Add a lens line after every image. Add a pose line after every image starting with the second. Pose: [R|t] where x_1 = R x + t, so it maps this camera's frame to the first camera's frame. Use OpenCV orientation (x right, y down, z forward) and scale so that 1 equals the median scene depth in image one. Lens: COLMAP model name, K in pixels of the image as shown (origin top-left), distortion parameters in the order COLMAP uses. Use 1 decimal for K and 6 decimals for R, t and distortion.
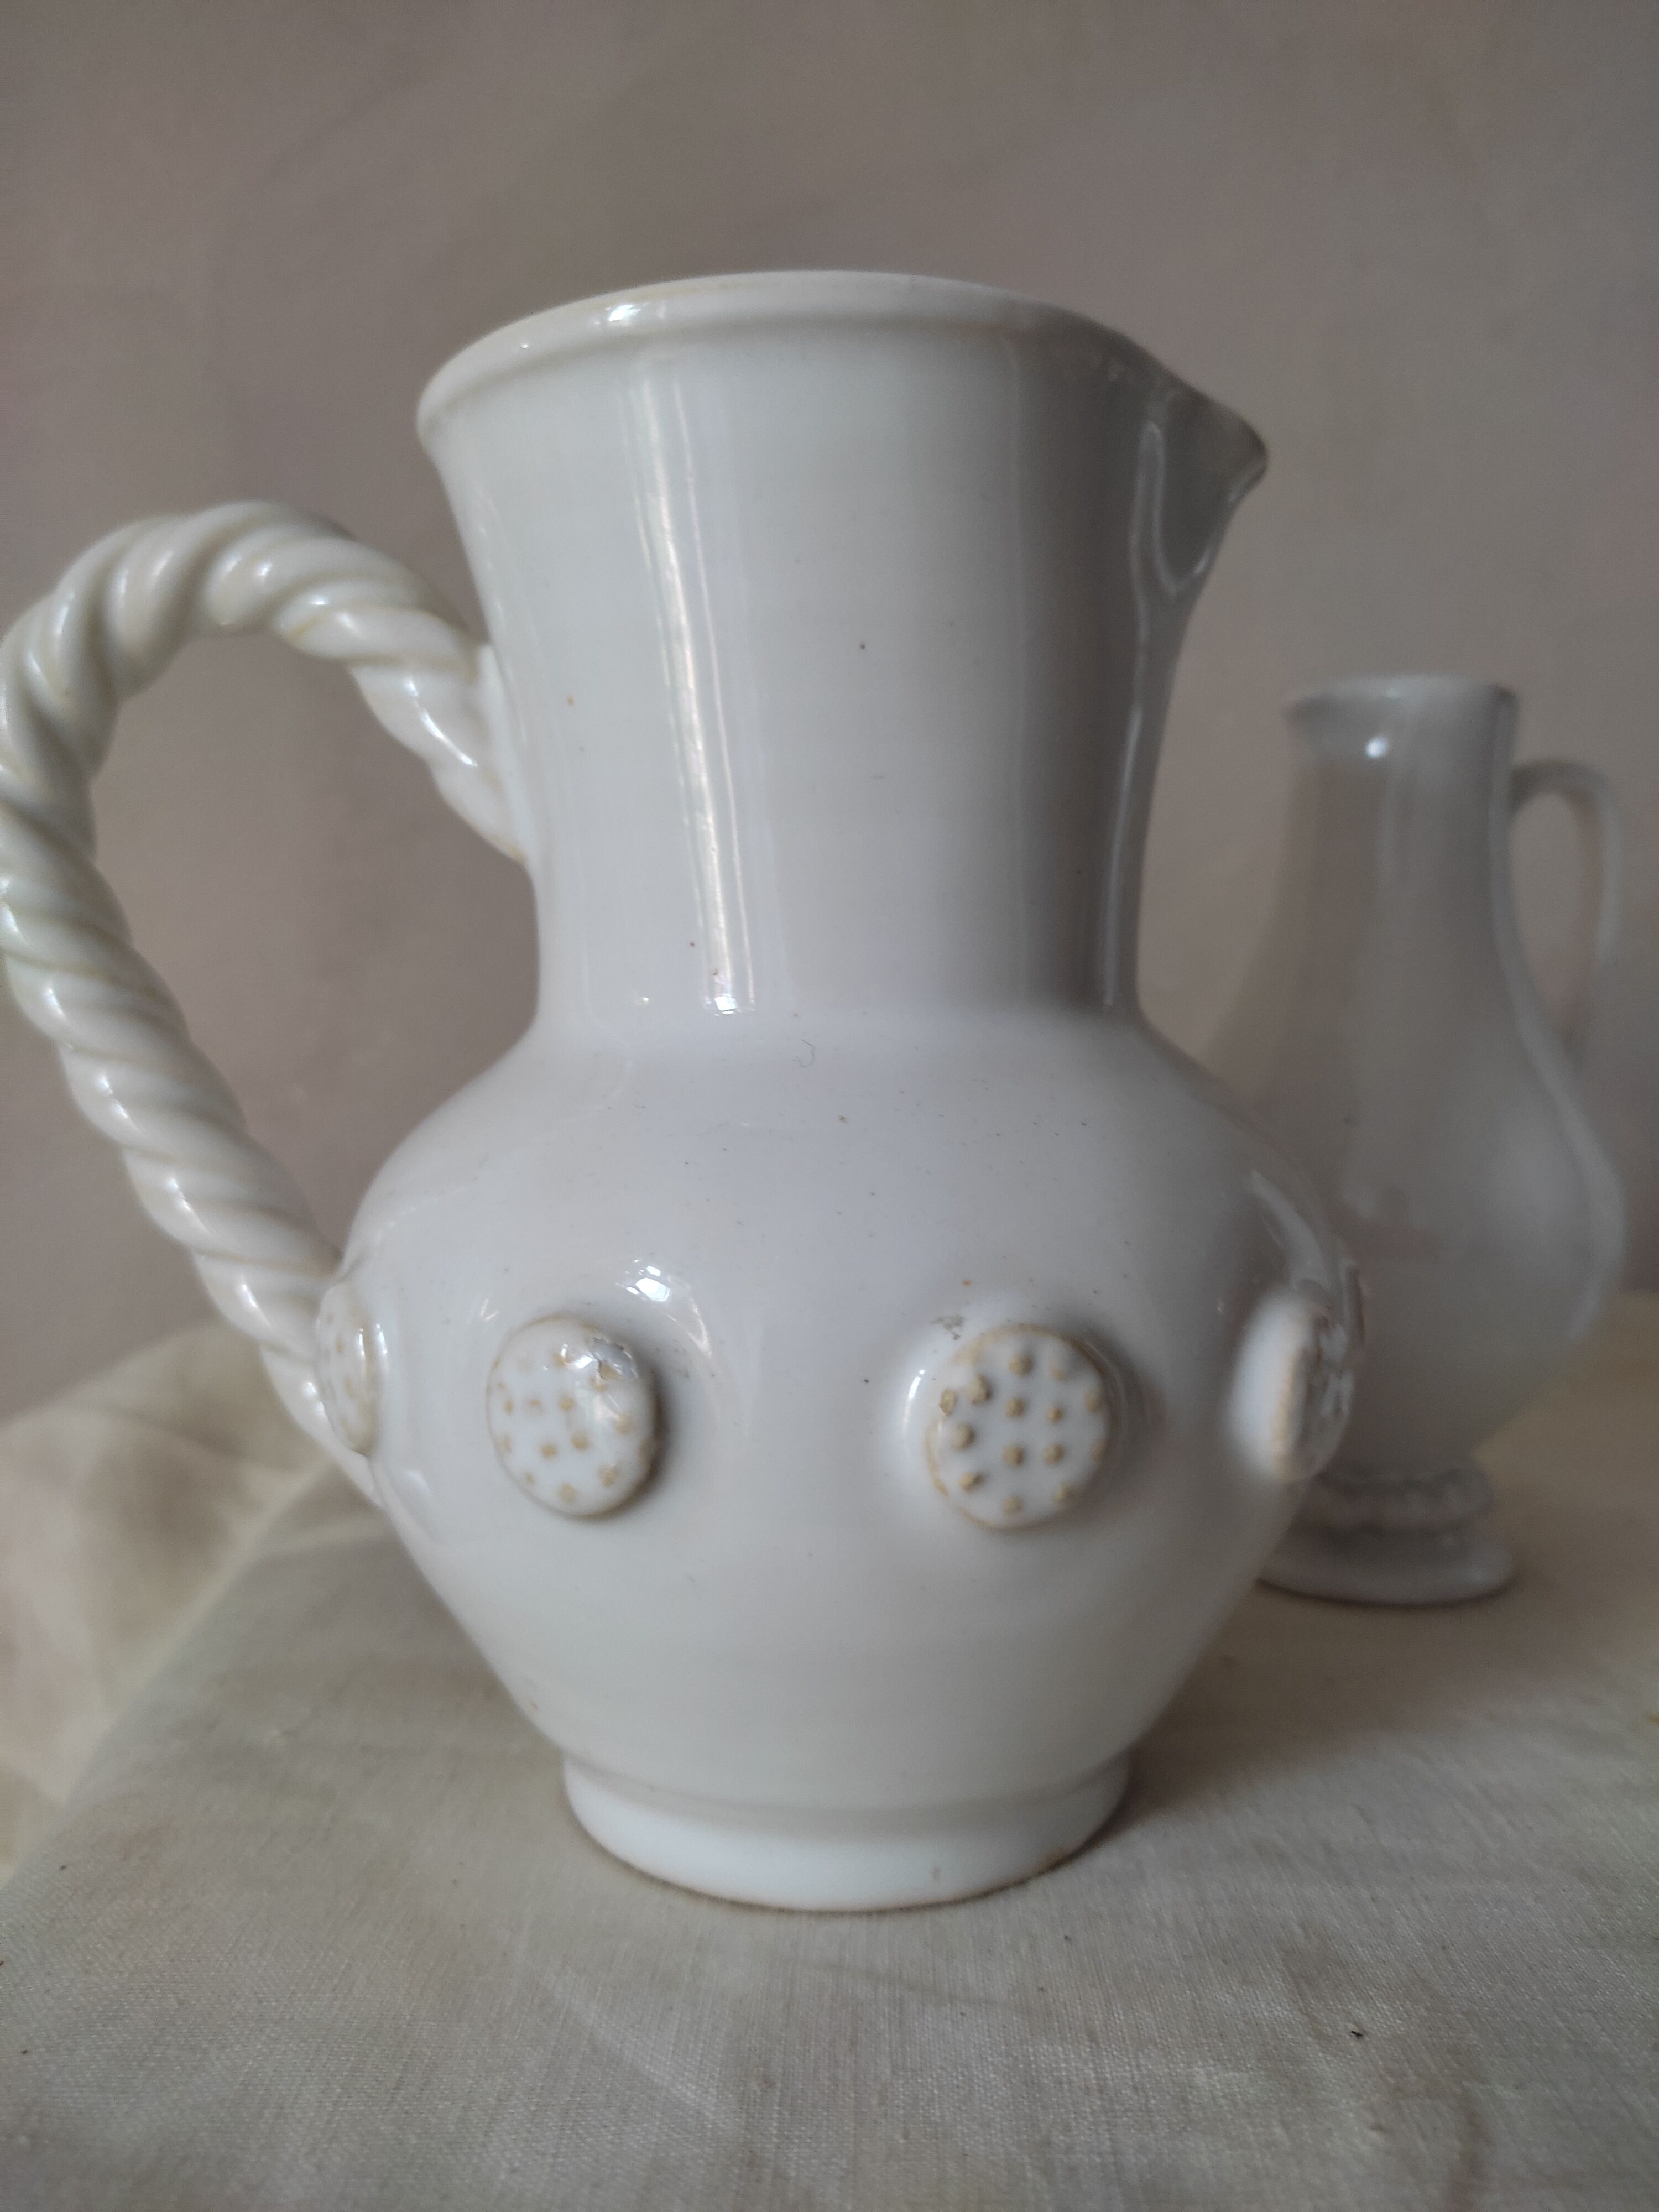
lens RADIAL K [[1639.2, 0, 829.5], [0, 1639.2, 1106.0], [0, 0, 1]] dist [0.011691, 0.003181]
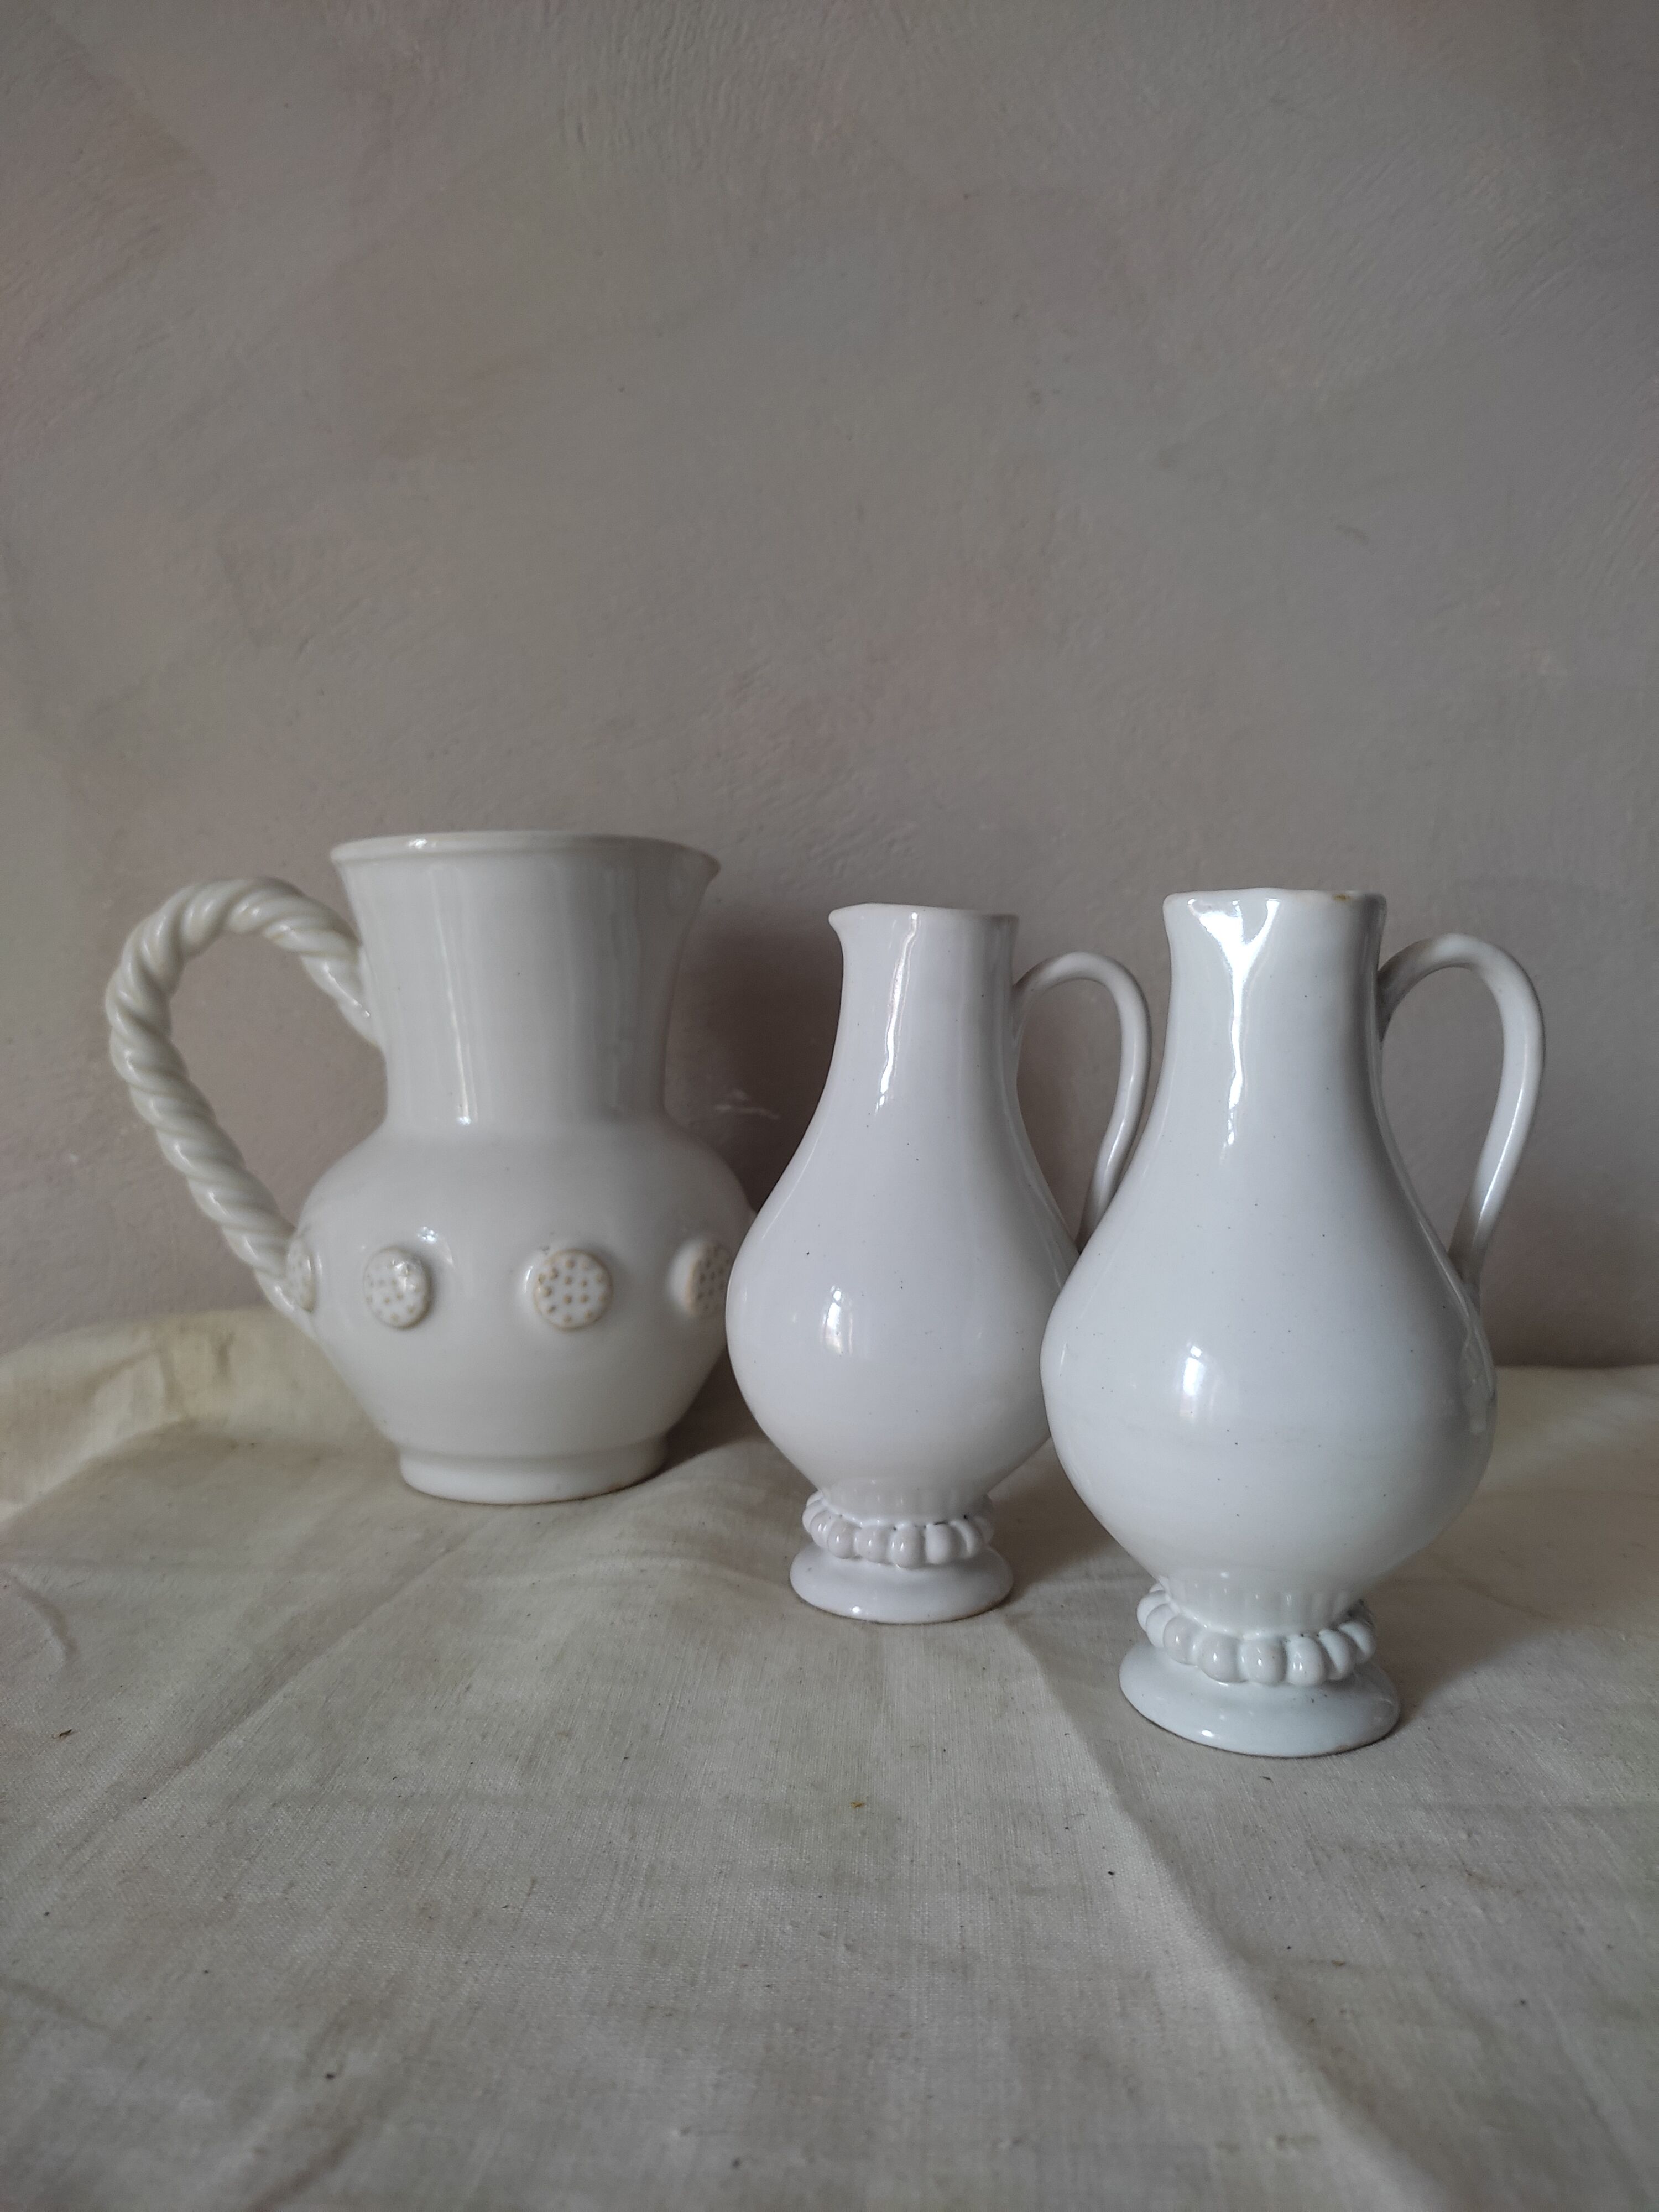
lens RADIAL K [[1631.9, 0, 836.4], [0, 1631.9, 1033.5], [0, 0, 1]] dist [0.003817, -0.074539]
pose [[0.996550, -0.003778, 0.082911, 0.296823], [0.006037, 0.999617, -0.027013, -0.126232], [-0.082777, 0.027420, 0.996191, -1.498784]]
